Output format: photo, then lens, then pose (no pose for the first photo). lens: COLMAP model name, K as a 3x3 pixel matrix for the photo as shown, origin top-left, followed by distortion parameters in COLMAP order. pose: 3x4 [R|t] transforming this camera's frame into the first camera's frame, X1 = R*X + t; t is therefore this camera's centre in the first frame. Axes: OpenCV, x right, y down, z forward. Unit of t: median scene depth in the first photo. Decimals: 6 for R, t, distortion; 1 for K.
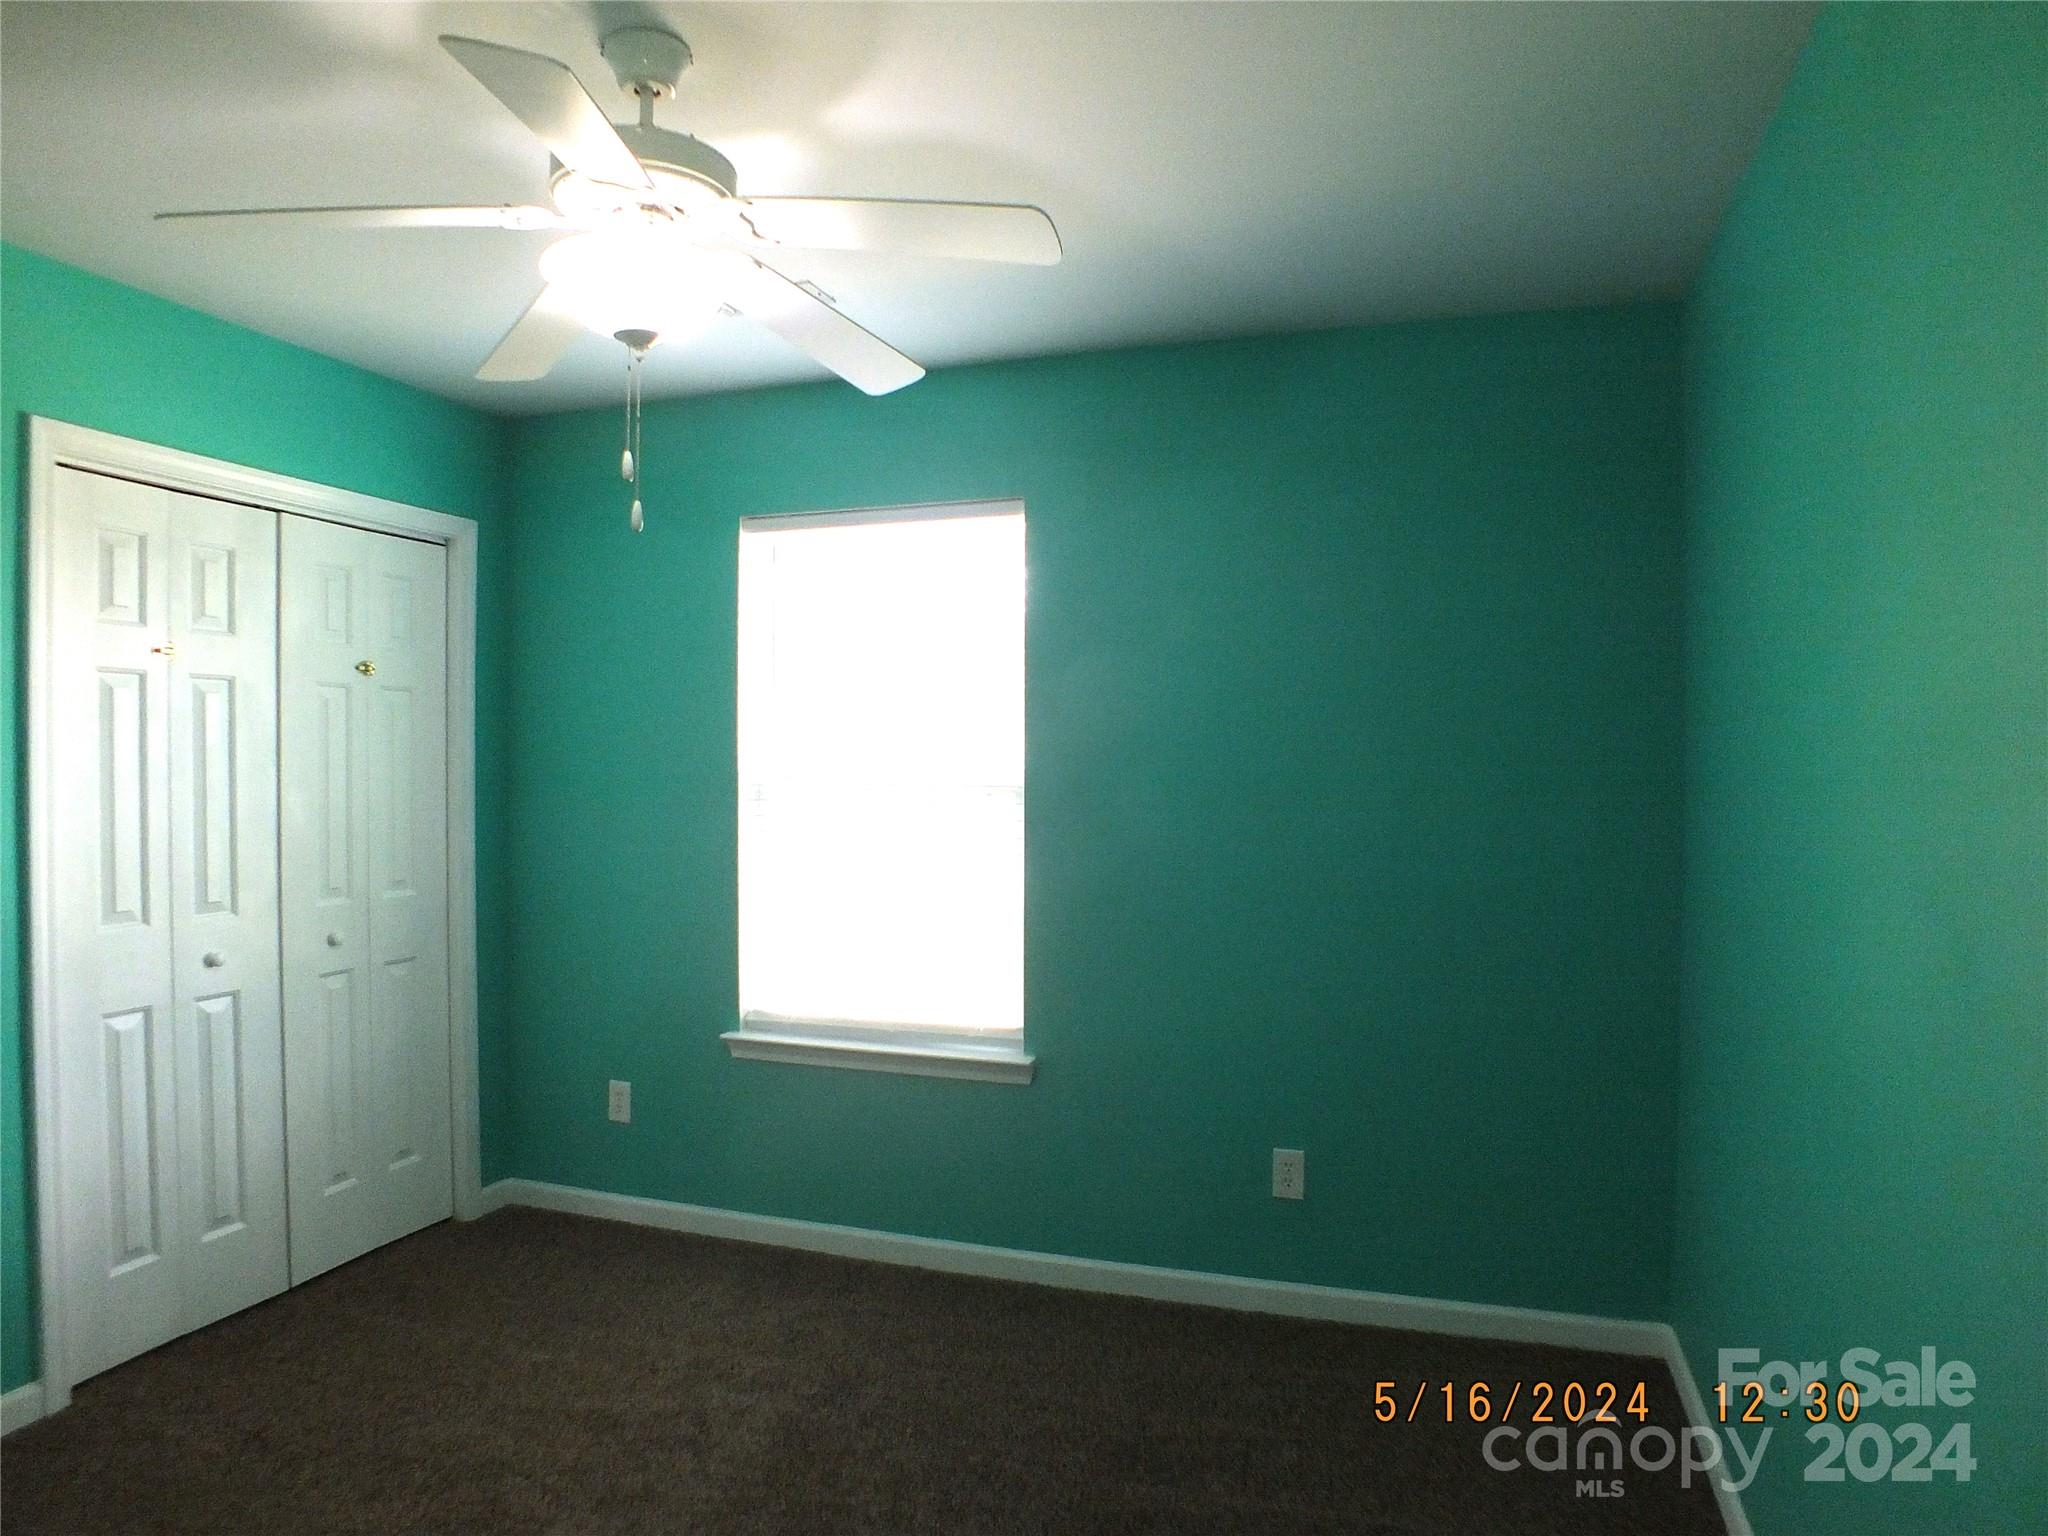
lens RADIAL K [[1268.1, 0, 1013.0], [0, 1268.1, 783.9], [0, 0, 1]] dist [-0.070909, 0.022159]
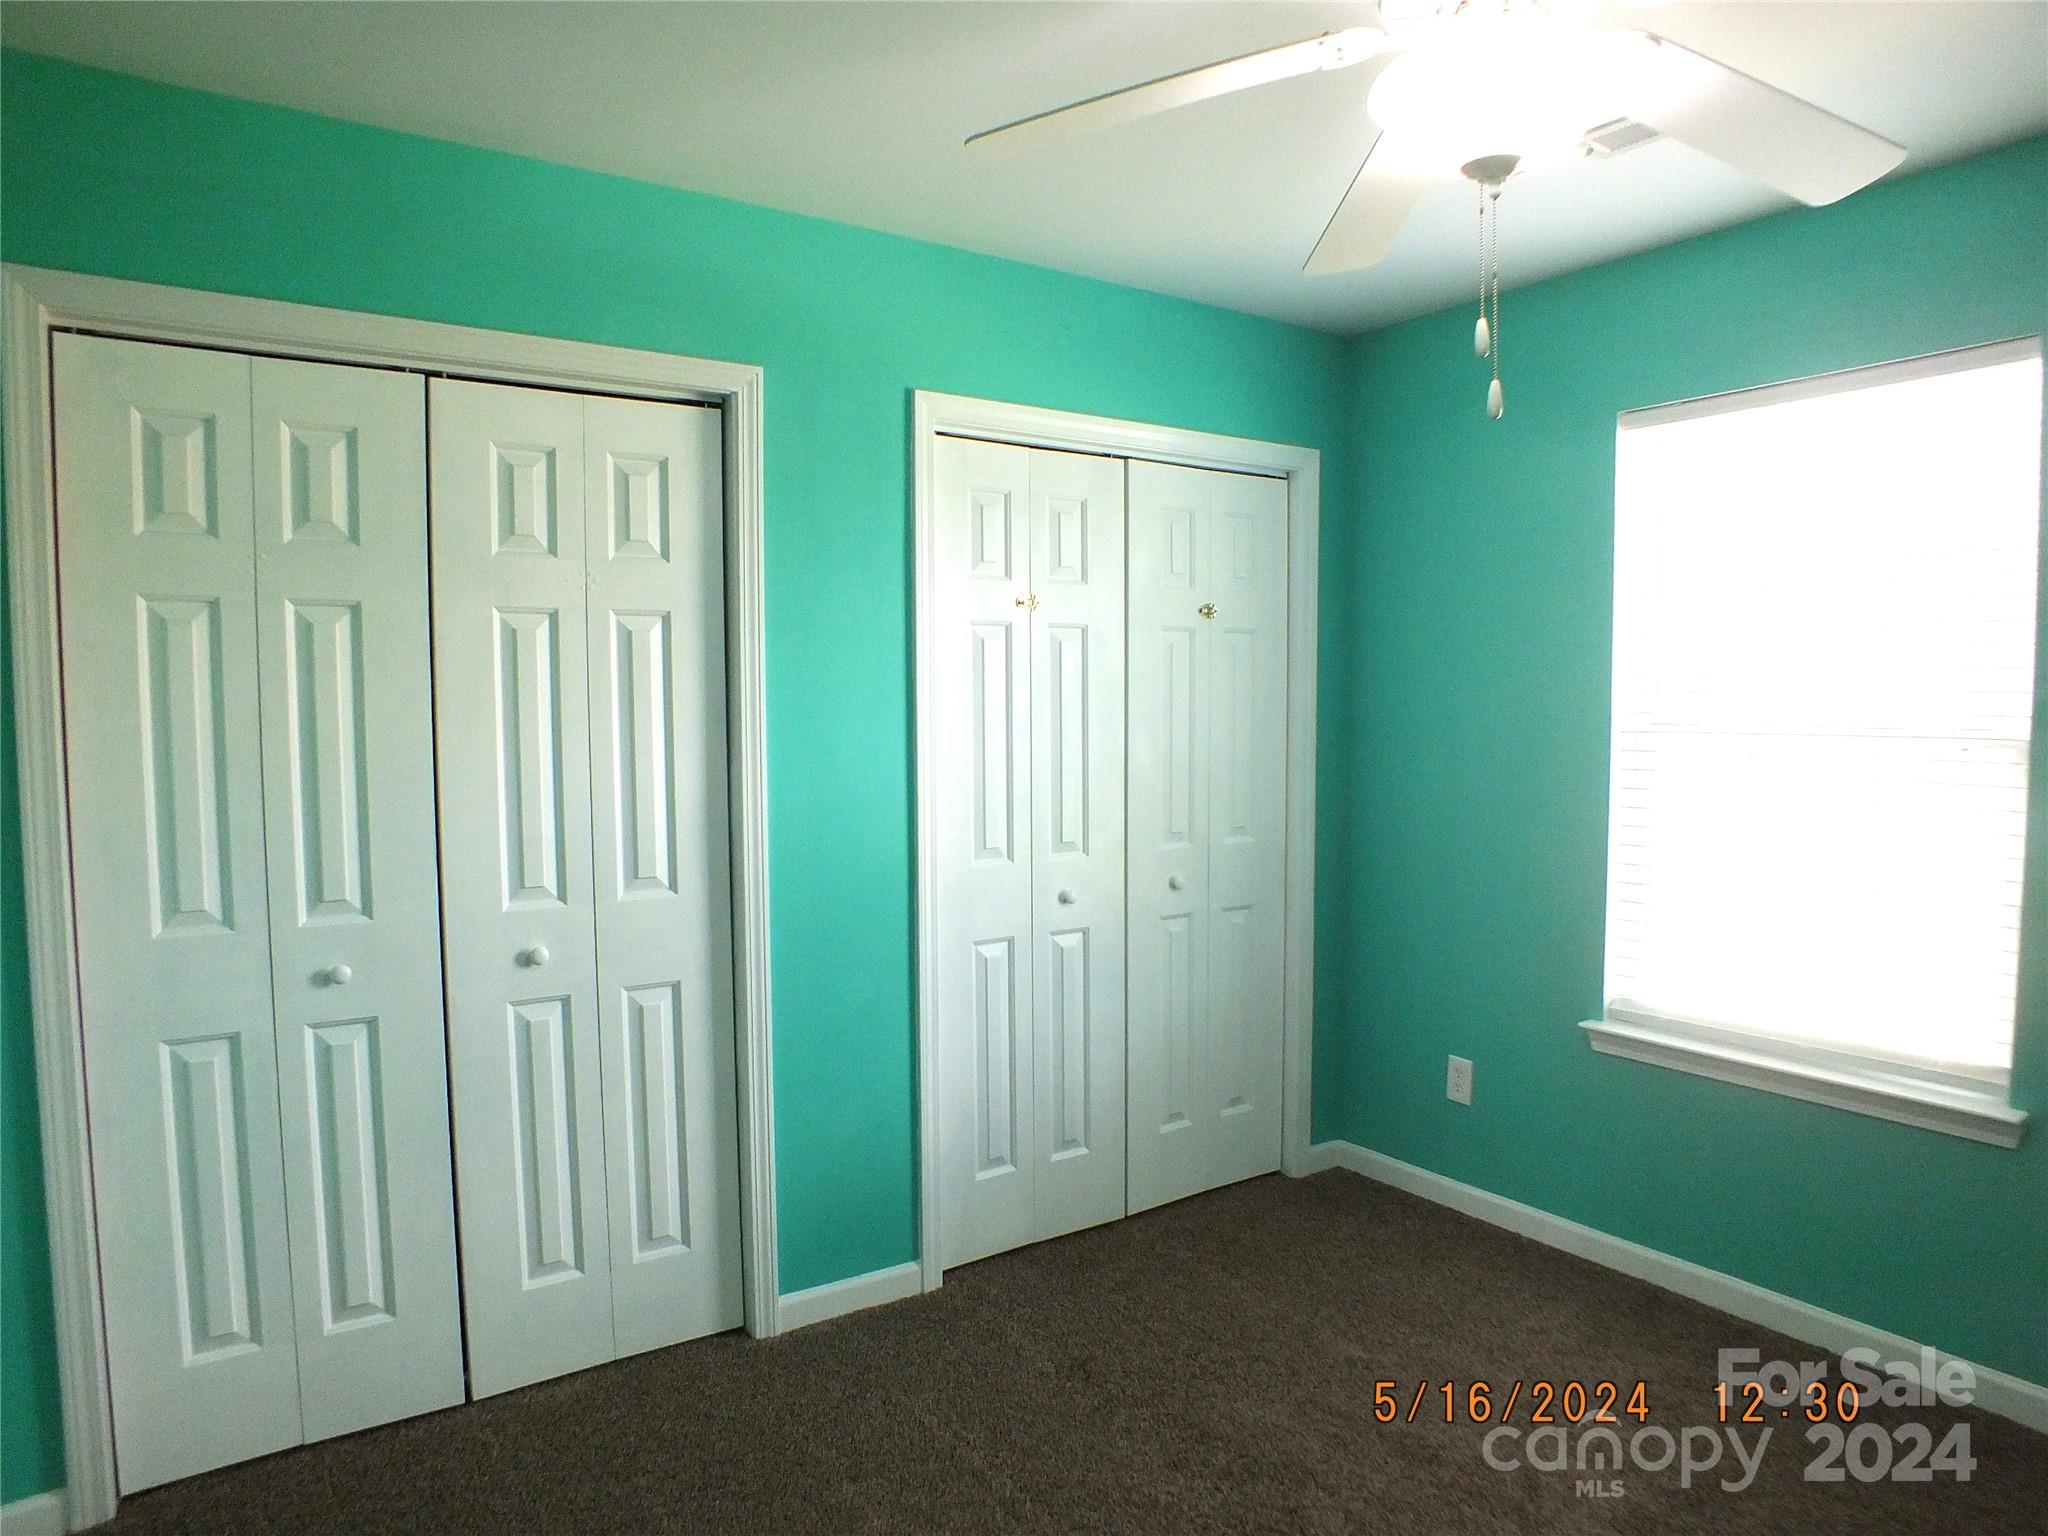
lens RADIAL K [[1268.1, 0, 1013.0], [0, 1268.1, 783.9], [0, 0, 1]] dist [-0.070909, 0.022159]
pose [[0.793646, 0.035714, -0.607331, -0.034767], [-0.003698, 0.998540, 0.053887, -0.010902], [0.608369, -0.040521, 0.792620, 0.122524]]
